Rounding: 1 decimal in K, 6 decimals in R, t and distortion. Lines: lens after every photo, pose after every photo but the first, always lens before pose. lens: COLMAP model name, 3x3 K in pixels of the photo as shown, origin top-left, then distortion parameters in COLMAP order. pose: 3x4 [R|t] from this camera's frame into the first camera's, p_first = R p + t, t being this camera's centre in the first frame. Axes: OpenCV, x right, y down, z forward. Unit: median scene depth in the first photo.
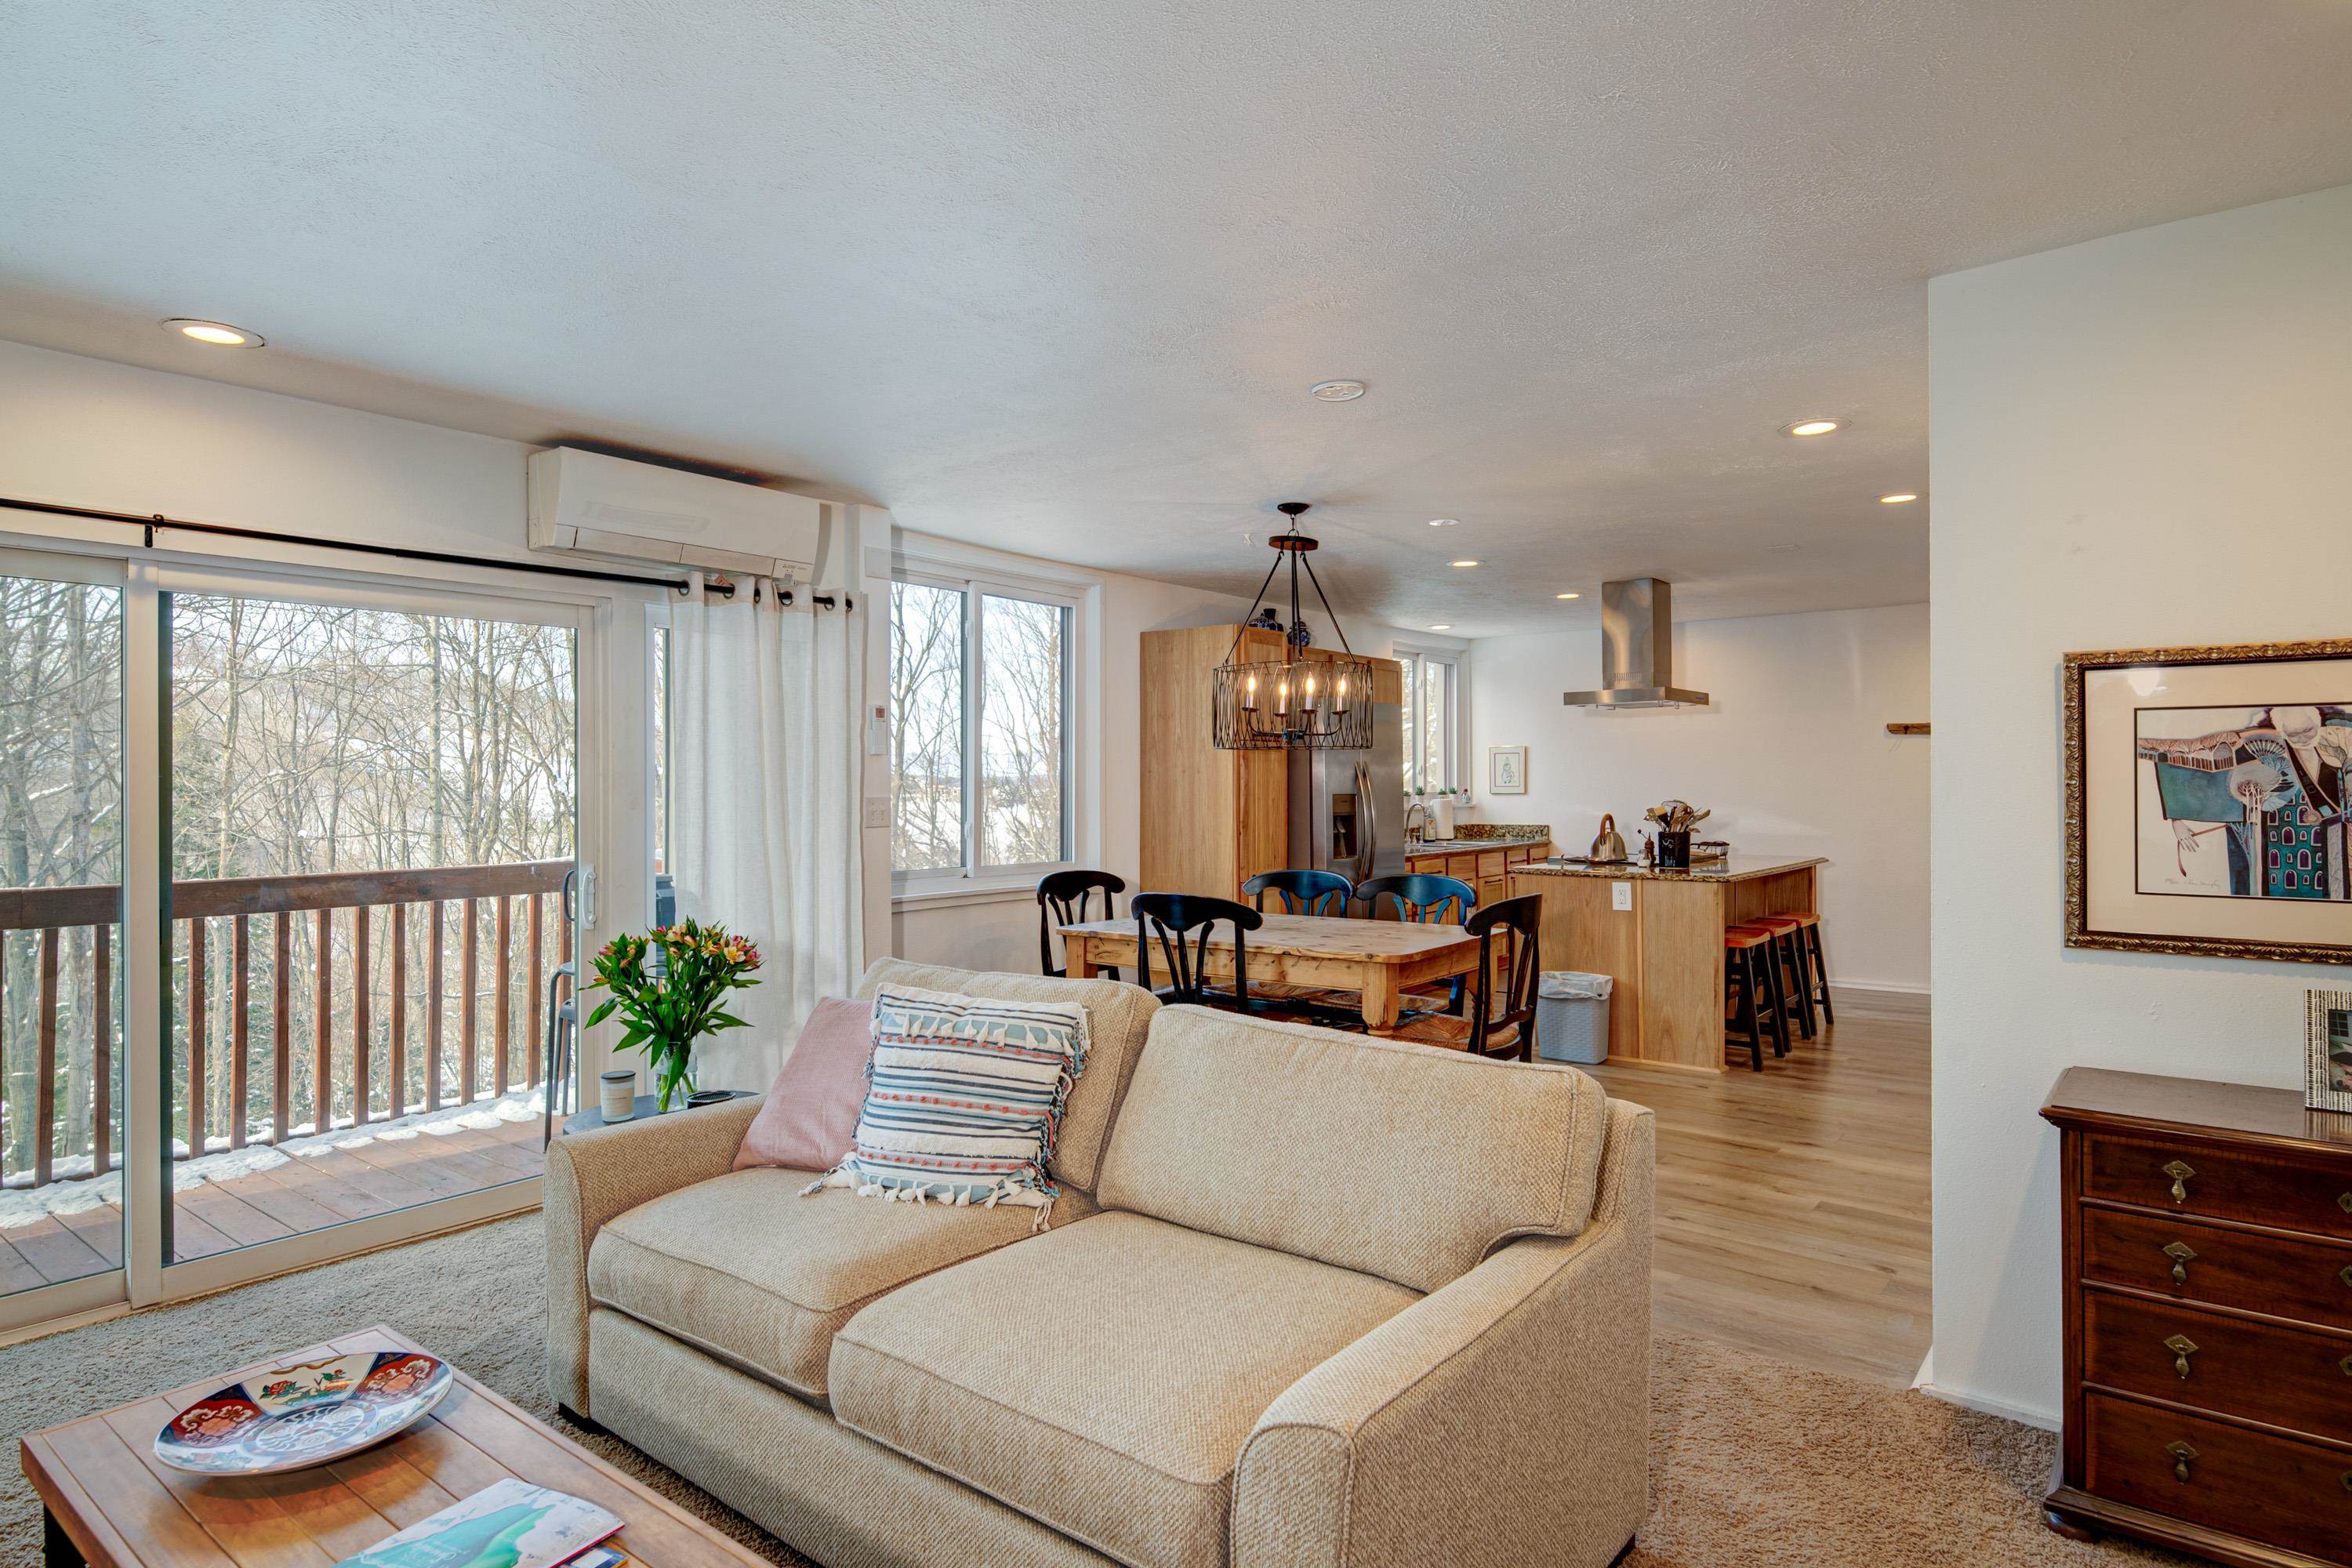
lens RADIAL K [[1277.7, 0, 1188.3], [0, 1277.7, 779.8], [0, 0, 1]] dist [0.007553, -0.007425]
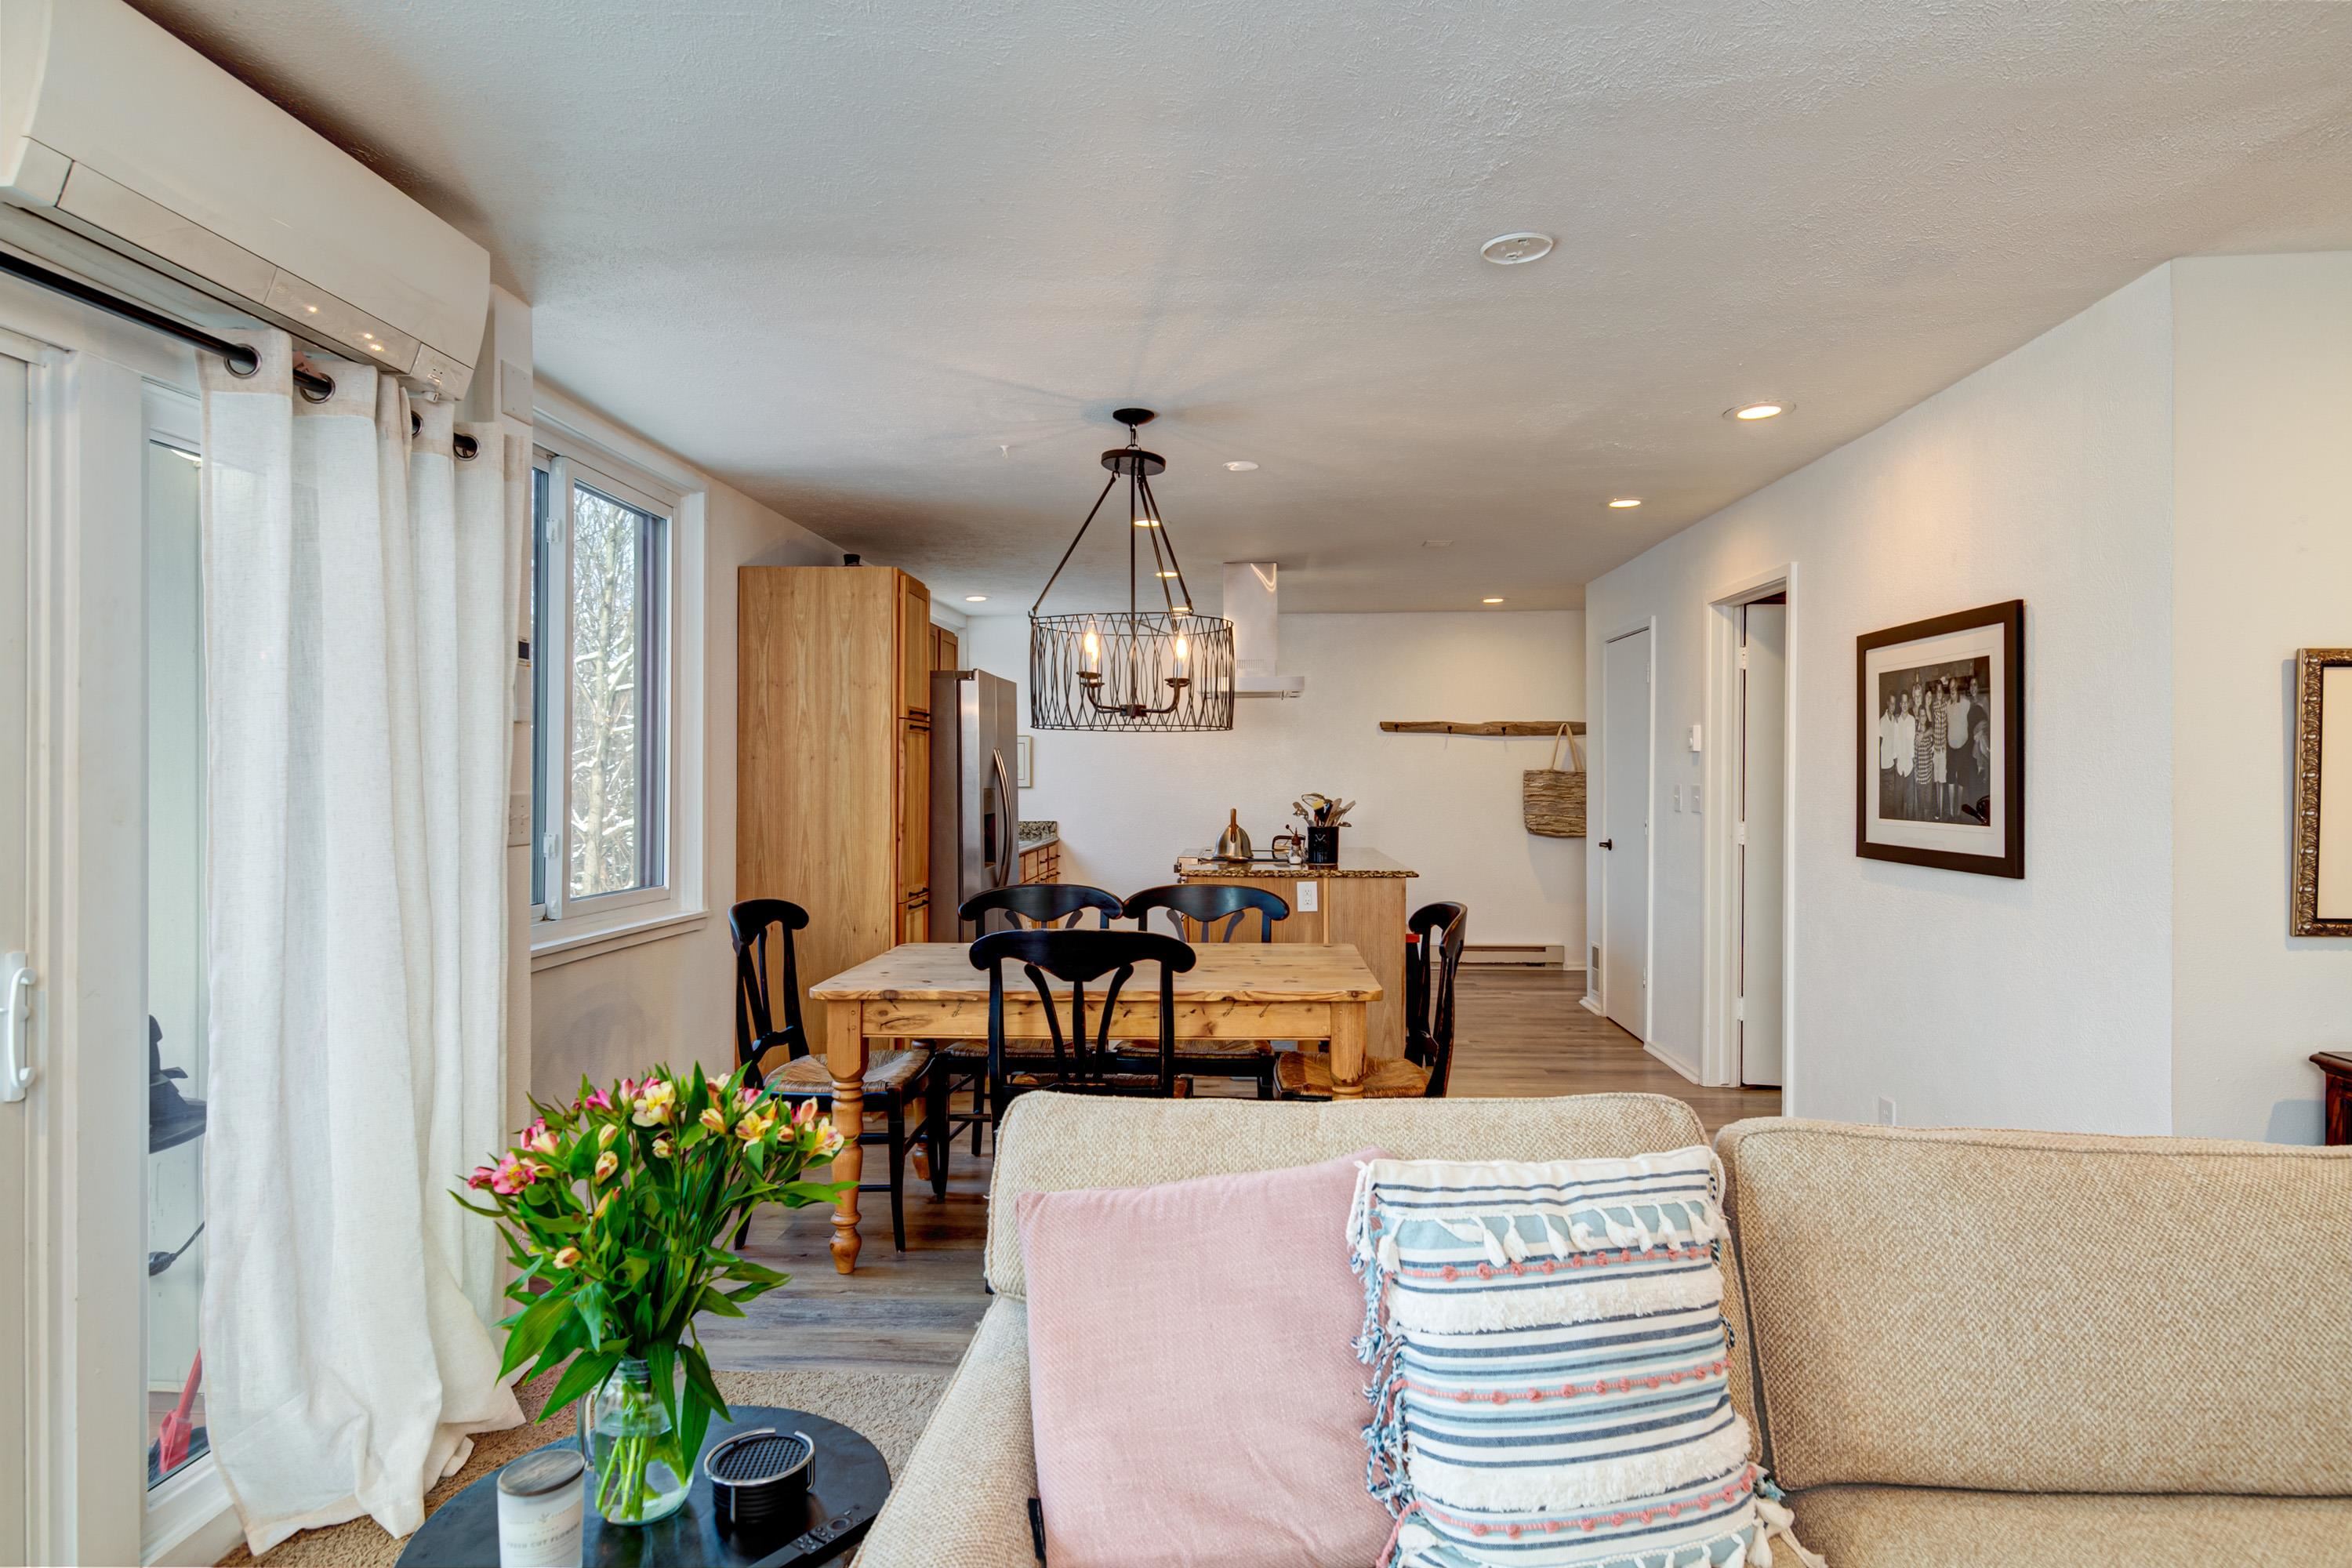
lens RADIAL K [[1277.7, 0, 1178.6], [0, 1277.7, 778.2], [0, 0, 1]] dist [0.007553, -0.007425]
pose [[0.822958, 0.002300, 0.568097, -0.369014], [-0.004679, 0.999985, 0.002730, 0.003352], [-0.568083, -0.004904, 0.822957, 0.390355]]
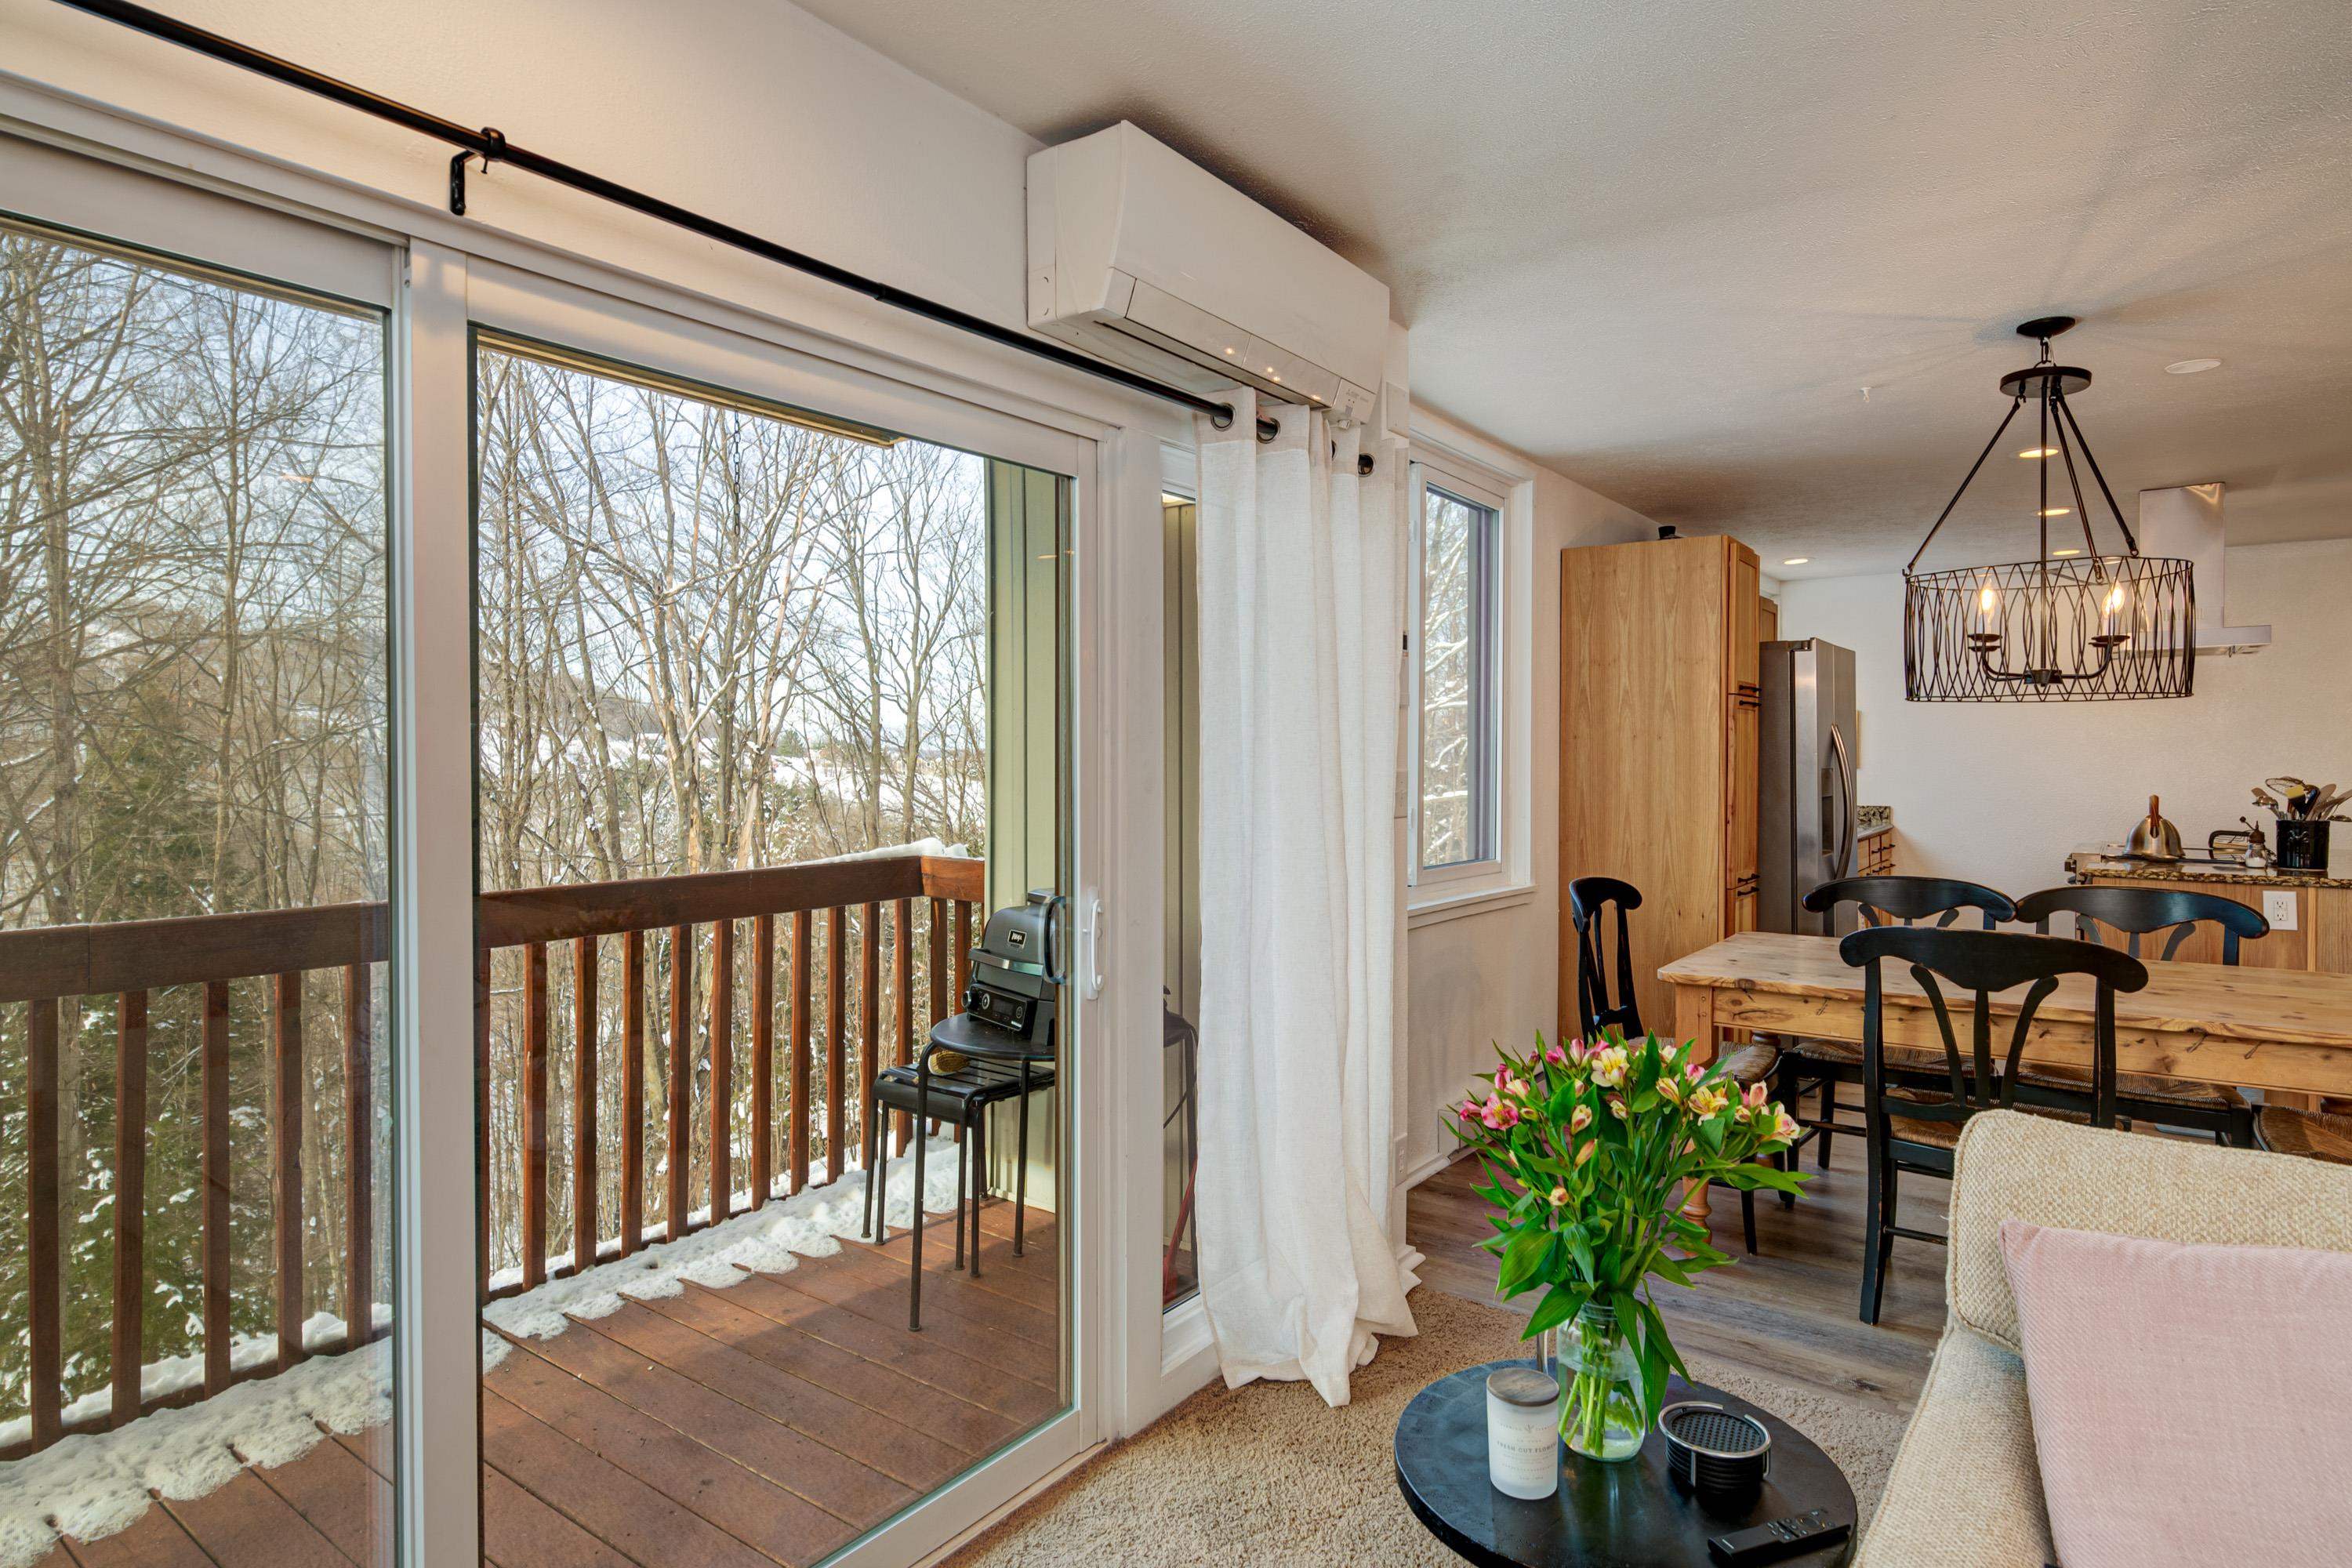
lens RADIAL K [[1277.7, 0, 1180.4], [0, 1277.7, 773.4], [0, 0, 1]] dist [0.007553, -0.007425]
pose [[0.999845, 0.002264, 0.017482, -0.410511], [-0.002560, 0.999853, 0.016927, 0.004006], [-0.017441, -0.016969, 0.999704, 0.394975]]
